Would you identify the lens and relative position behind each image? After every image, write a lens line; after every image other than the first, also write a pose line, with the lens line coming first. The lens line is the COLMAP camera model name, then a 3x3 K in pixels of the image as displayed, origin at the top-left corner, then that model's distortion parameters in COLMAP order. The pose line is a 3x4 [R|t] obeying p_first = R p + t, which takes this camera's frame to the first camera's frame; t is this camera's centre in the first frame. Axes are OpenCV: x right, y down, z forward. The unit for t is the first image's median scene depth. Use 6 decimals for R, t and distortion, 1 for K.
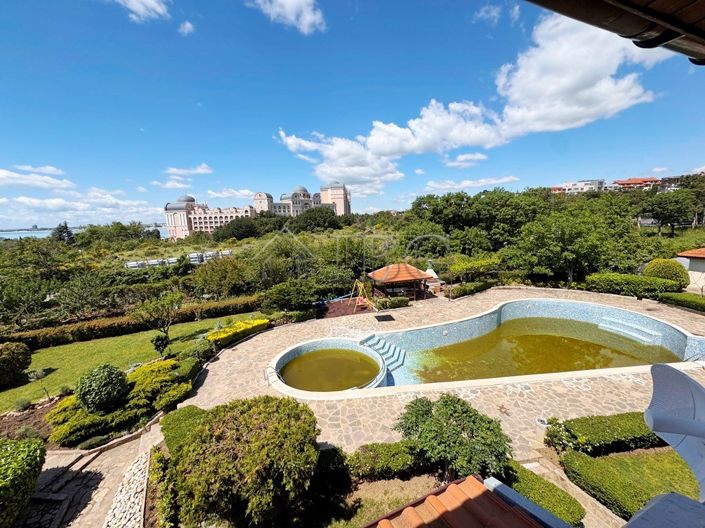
lens RADIAL K [[281.3, 0, 354.4], [0, 281.3, 265.0], [0, 0, 1]] dist [-0.000970, -0.001419]
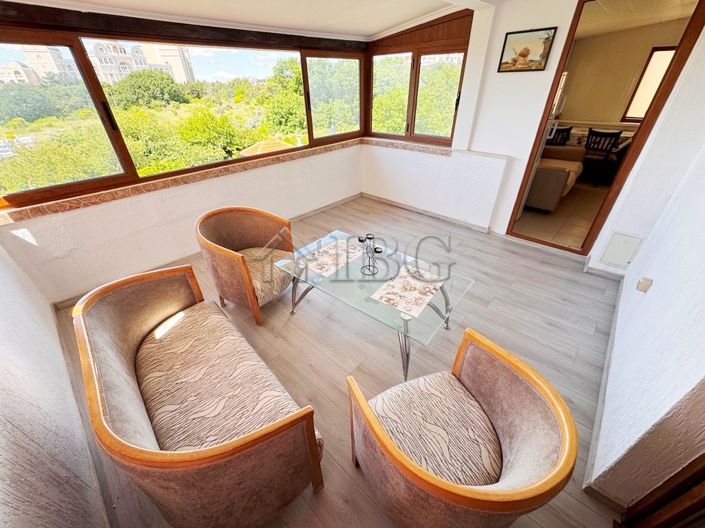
lens RADIAL K [[281.3, 0, 352.4], [0, 281.3, 262.2], [0, 0, 1]] dist [-0.000970, -0.001419]
pose [[0.909912, -0.206291, 0.359867, -0.007984], [0.054730, 0.919687, 0.388820, 0.006510], [-0.411175, -0.334097, 0.848124, -0.041073]]
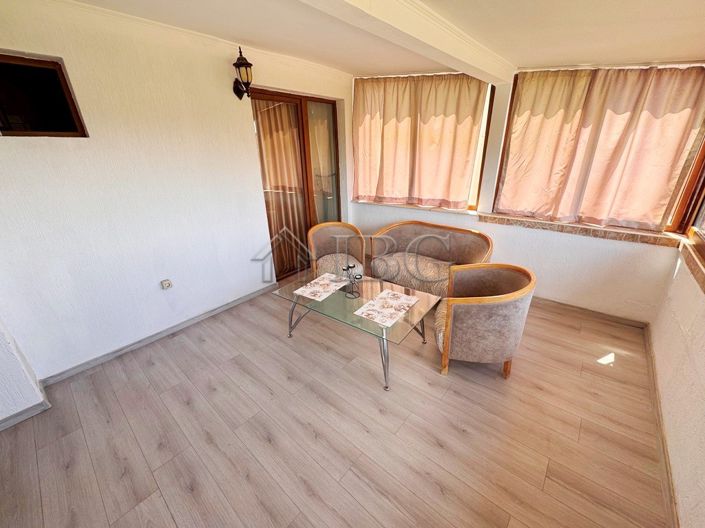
lens RADIAL K [[281.3, 0, 352.3], [0, 281.3, 262.7], [0, 0, 1]] dist [-0.000970, -0.001419]
pose [[-0.892447, 0.220771, -0.393443, 0.206717], [-0.015488, 0.856580, 0.515782, -0.071334], [0.450886, 0.466402, -0.761033, 0.377719]]
